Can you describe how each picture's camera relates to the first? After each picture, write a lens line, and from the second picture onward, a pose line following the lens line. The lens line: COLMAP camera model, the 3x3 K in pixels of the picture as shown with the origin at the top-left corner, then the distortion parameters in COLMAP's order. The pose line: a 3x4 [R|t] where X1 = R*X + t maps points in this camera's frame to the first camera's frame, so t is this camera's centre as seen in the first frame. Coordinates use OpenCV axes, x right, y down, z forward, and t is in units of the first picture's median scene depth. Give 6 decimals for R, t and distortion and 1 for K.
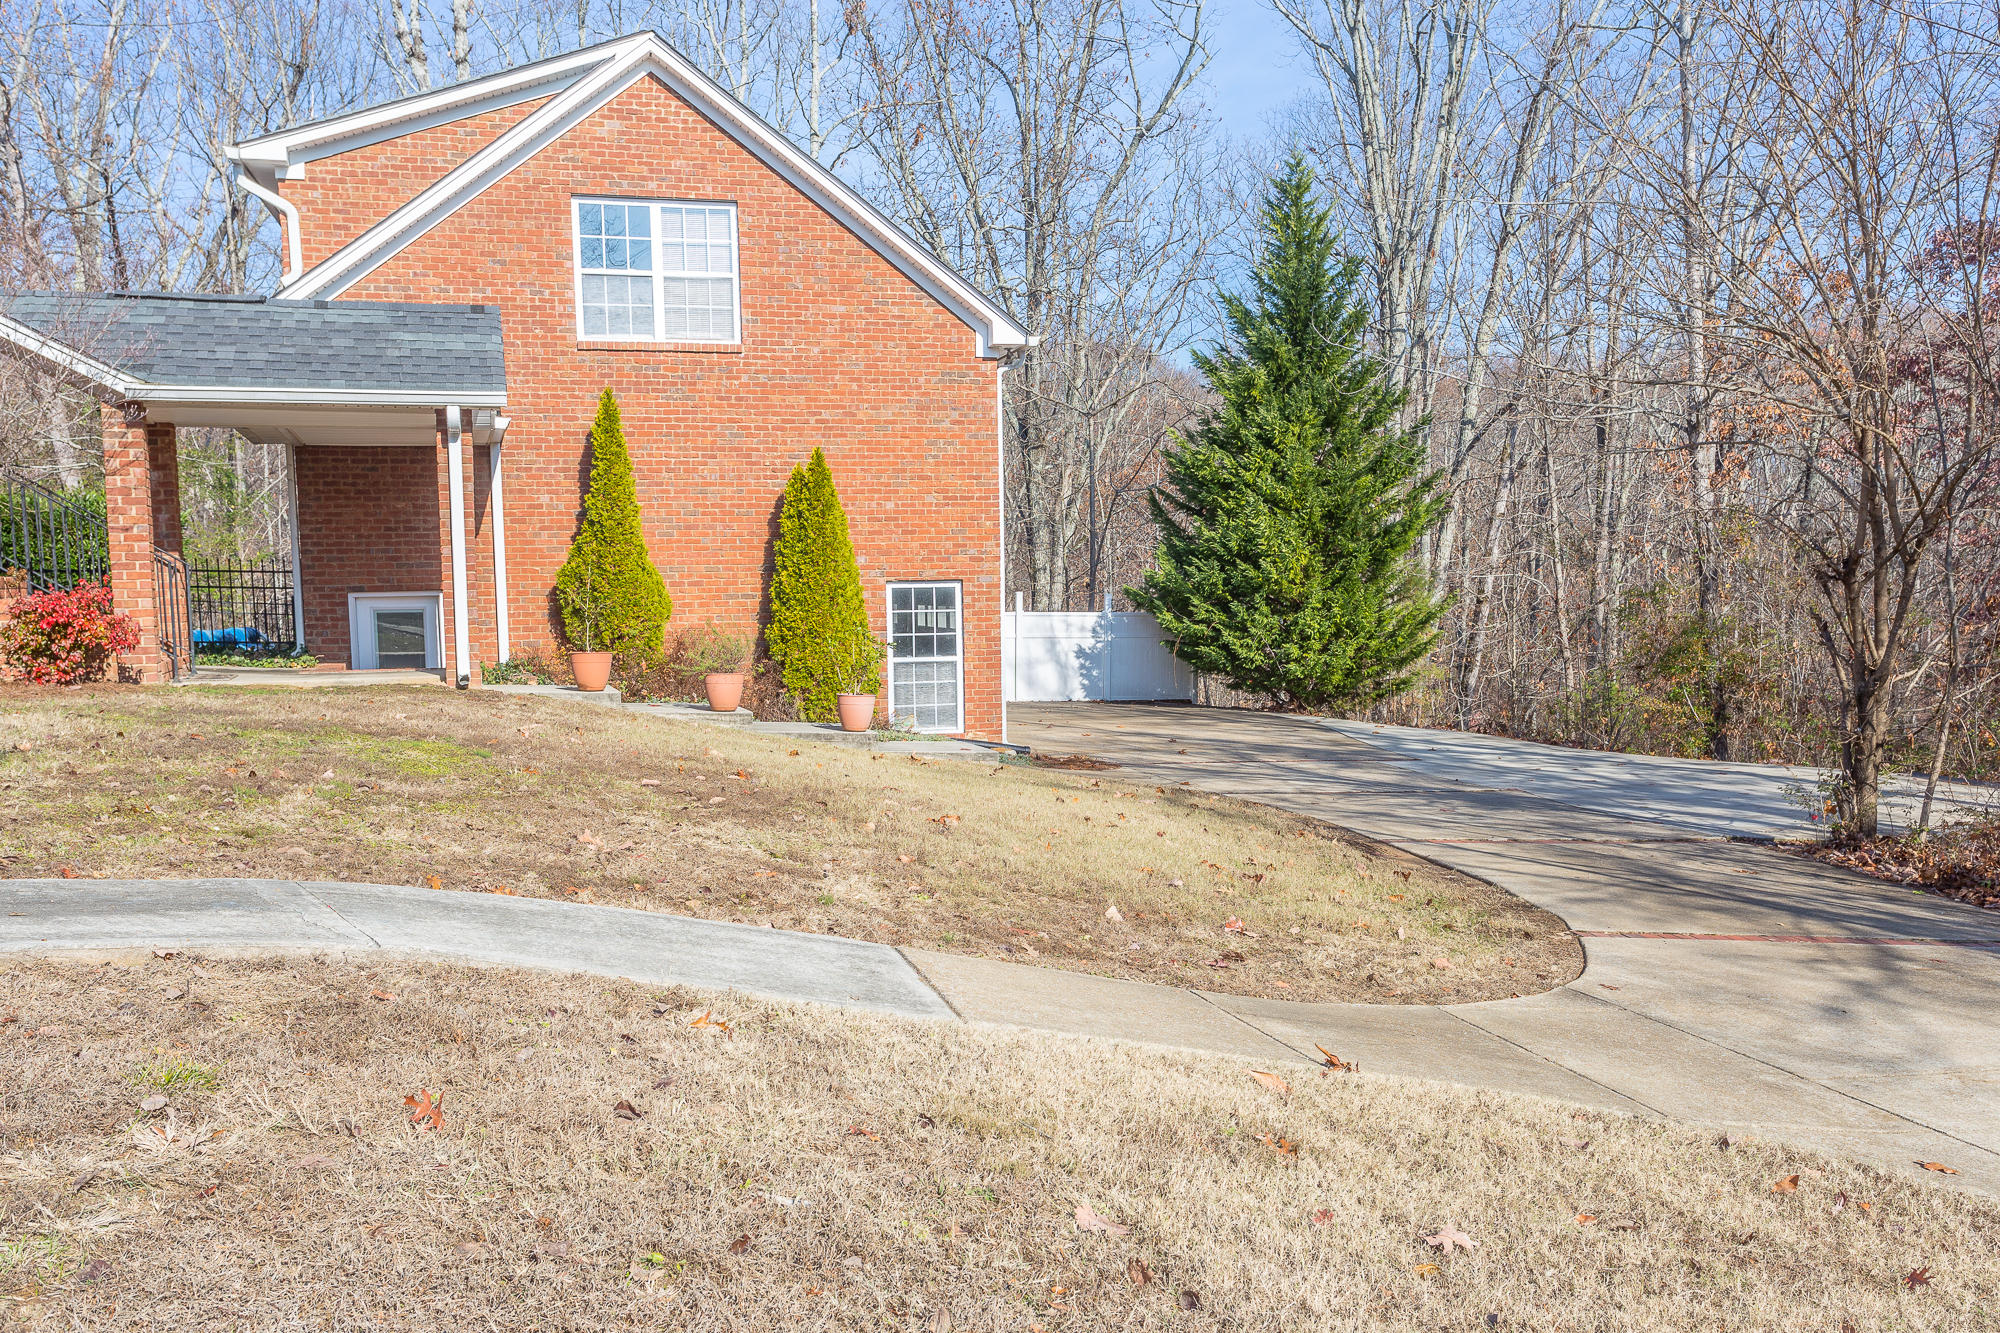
lens RADIAL K [[1714.0, 0, 996.5], [0, 1714.0, 779.8], [0, 0, 1]] dist [0.000353, 0.011134]
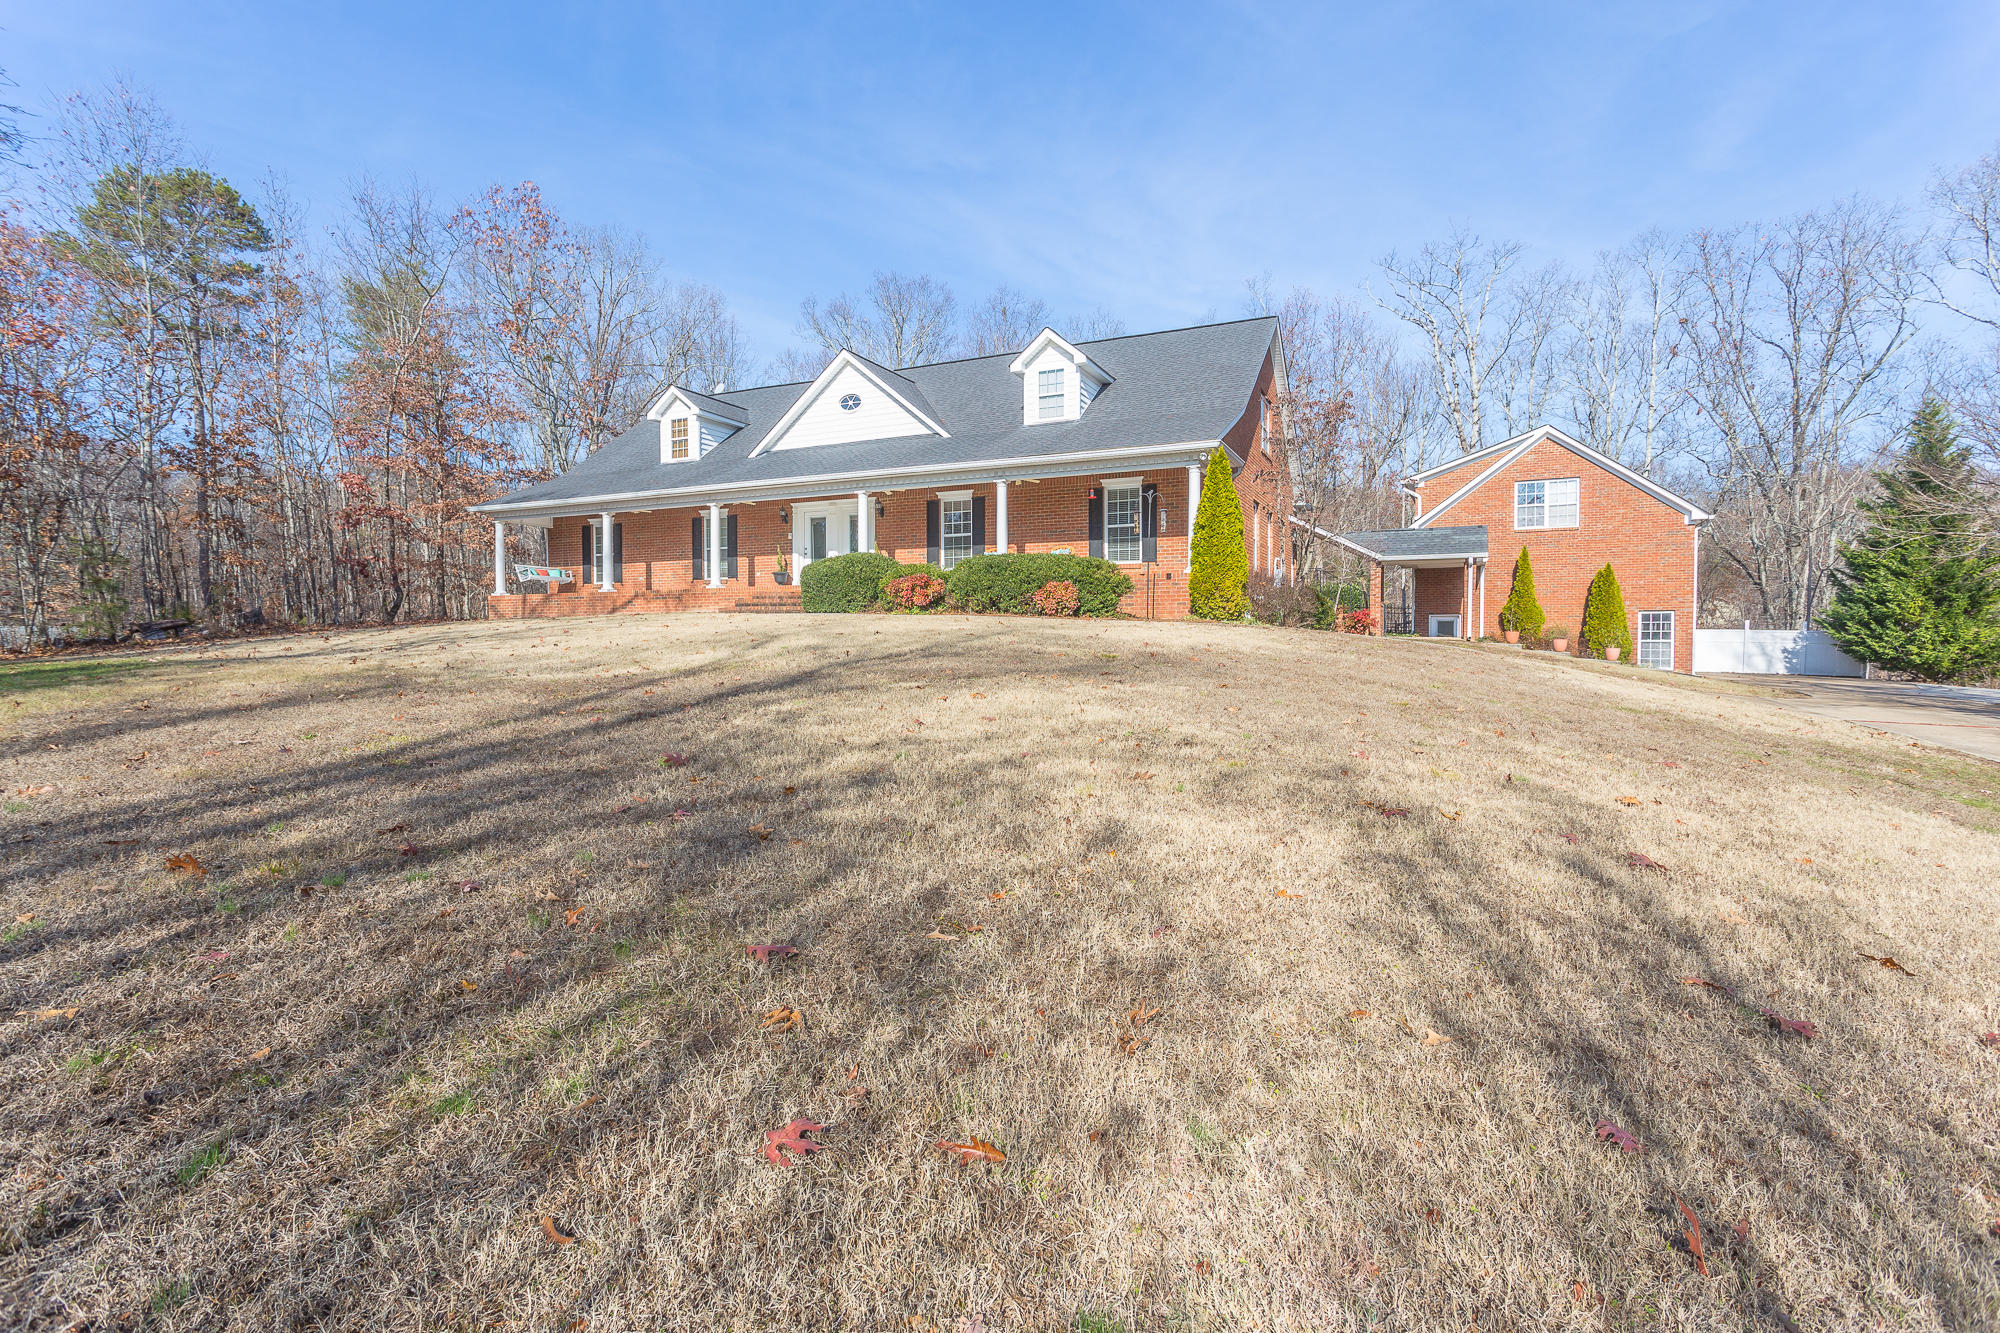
lens RADIAL K [[950.3, 0, 1000.0], [0, 950.3, 666.5], [0, 0, 1]] dist [-0.002506, -0.000051]
pose [[0.738406, 0.032850, -0.673556, 0.203246], [-0.082581, 0.995700, -0.041971, 0.115822], [0.669281, 0.086615, 0.737944, -0.753066]]
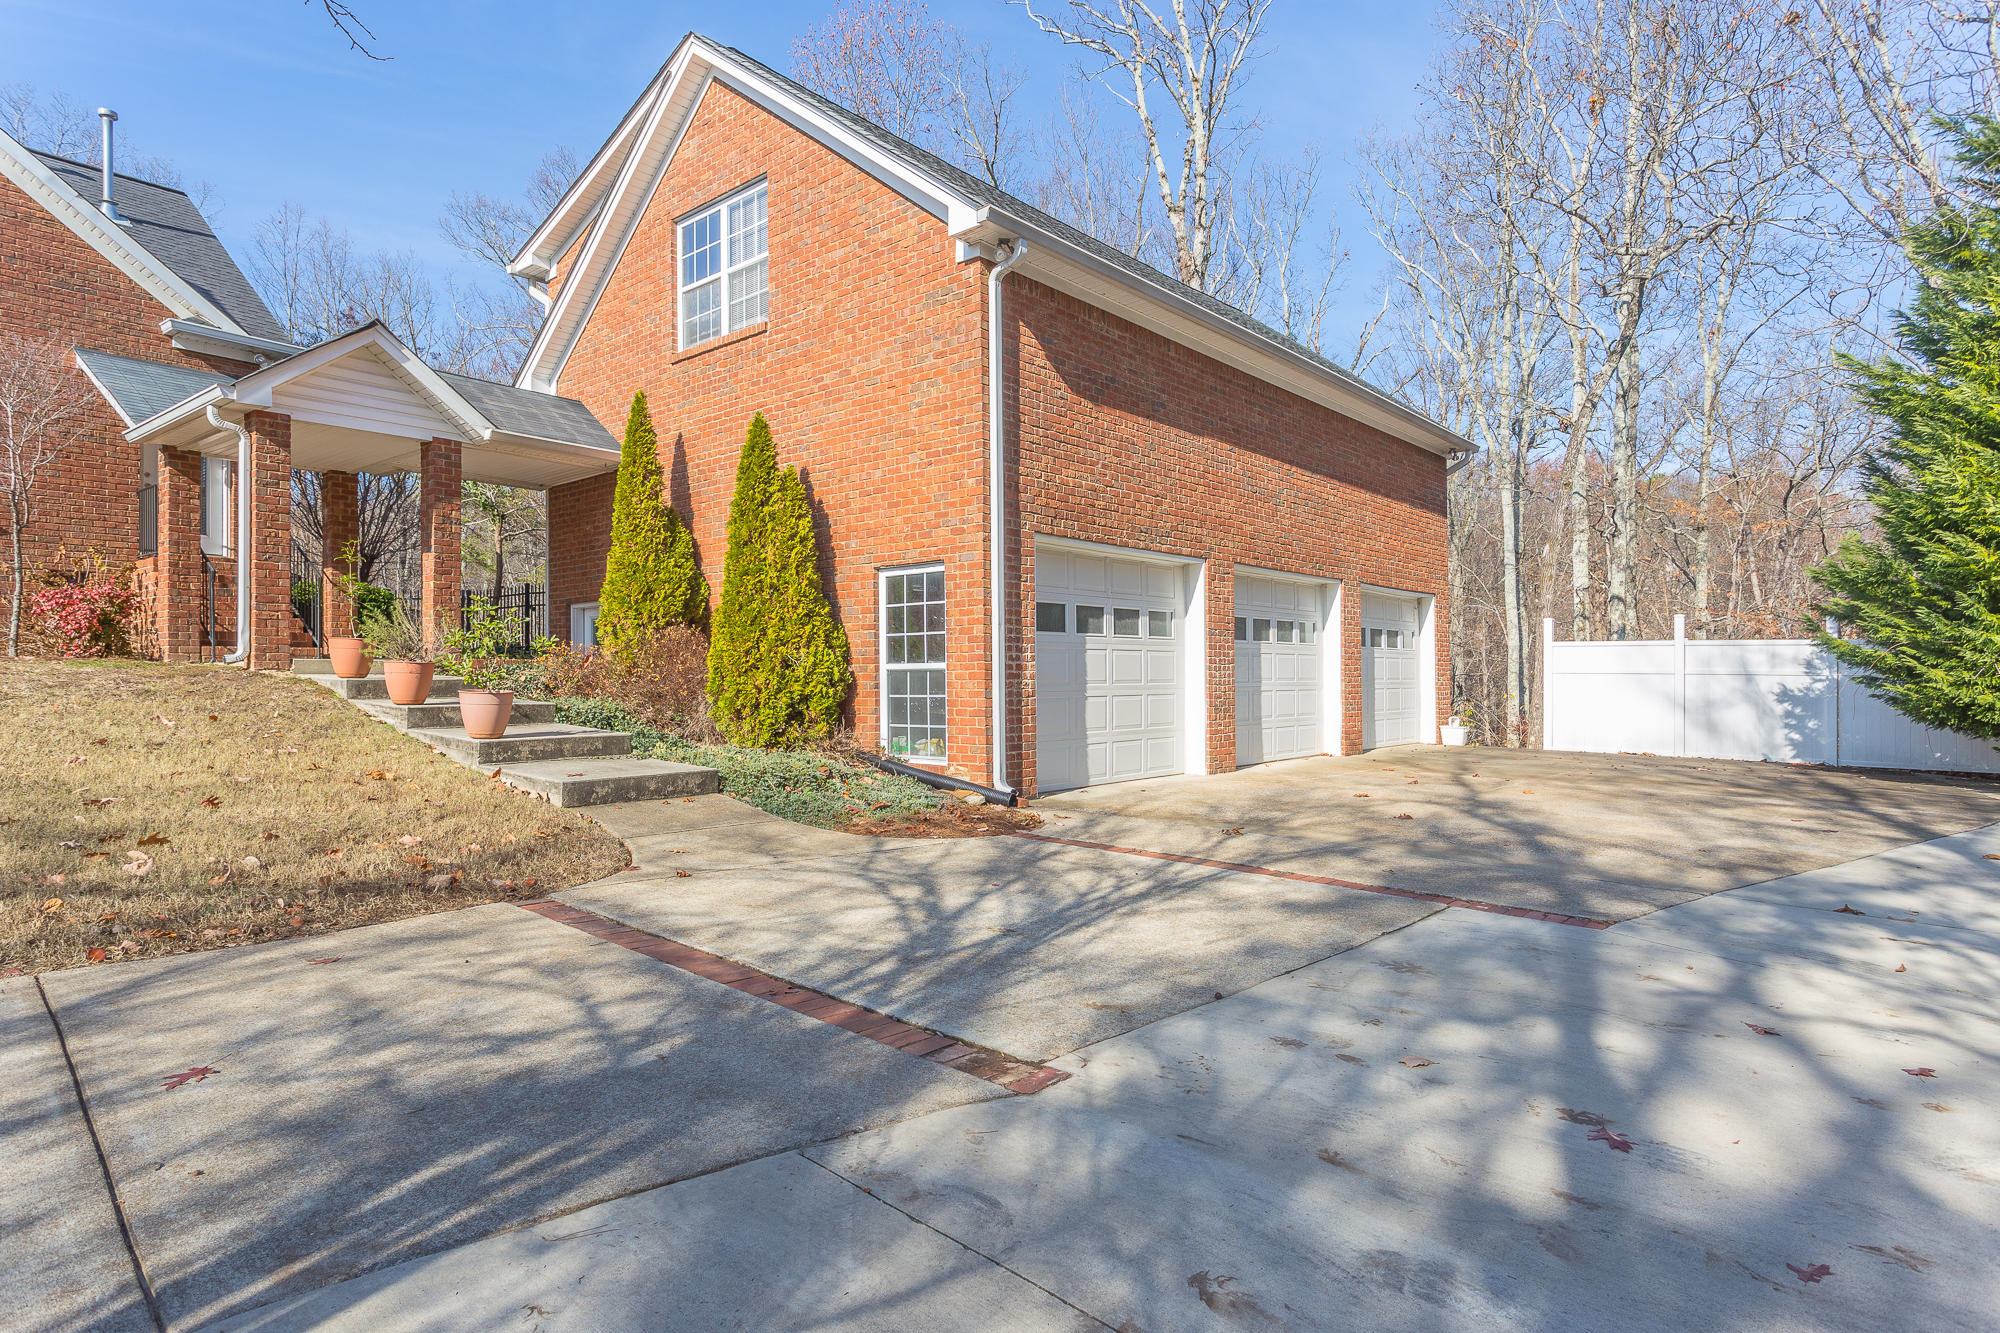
lens RADIAL K [[1082.2, 0, 1000.0], [0, 1082.2, 666.5], [0, 0, 1]] dist [0.000952, 0.000602]
pose [[0.565469, 0.002706, -0.824765, 0.400482], [-0.093716, 0.993729, -0.060993, -0.045989], [0.819428, 0.111784, 0.562176, 0.792510]]
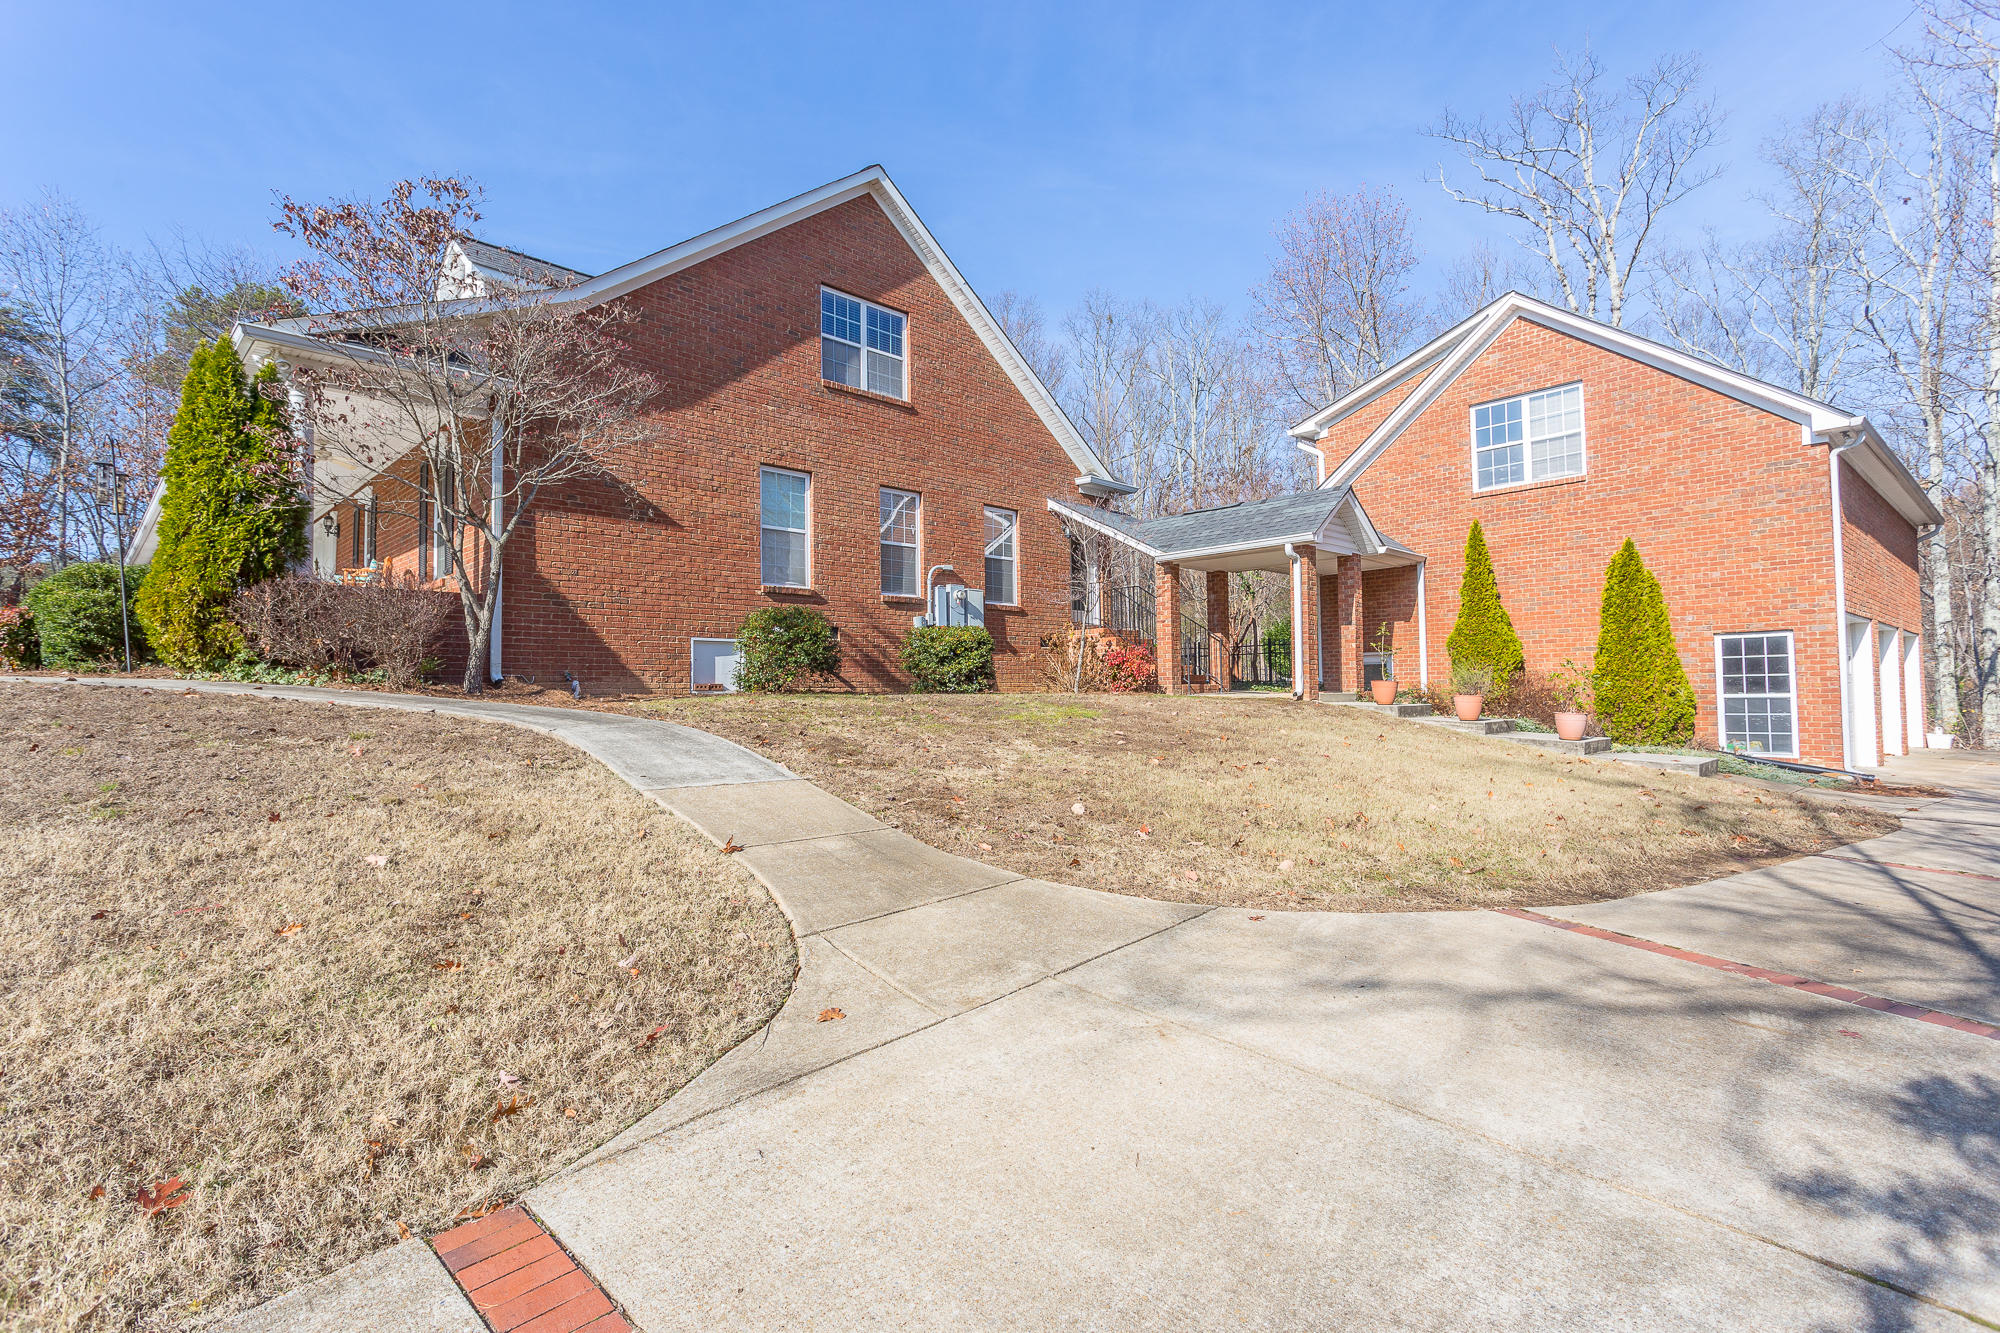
lens RADIAL K [[950.3, 0, 1000.0], [0, 950.3, 666.5], [0, 0, 1]] dist [-0.002506, -0.000051]
pose [[0.448895, -0.020295, -0.893354, 0.337285], [-0.093747, 0.993155, -0.069668, 0.007309], [0.888654, 0.115023, 0.443920, 0.226739]]
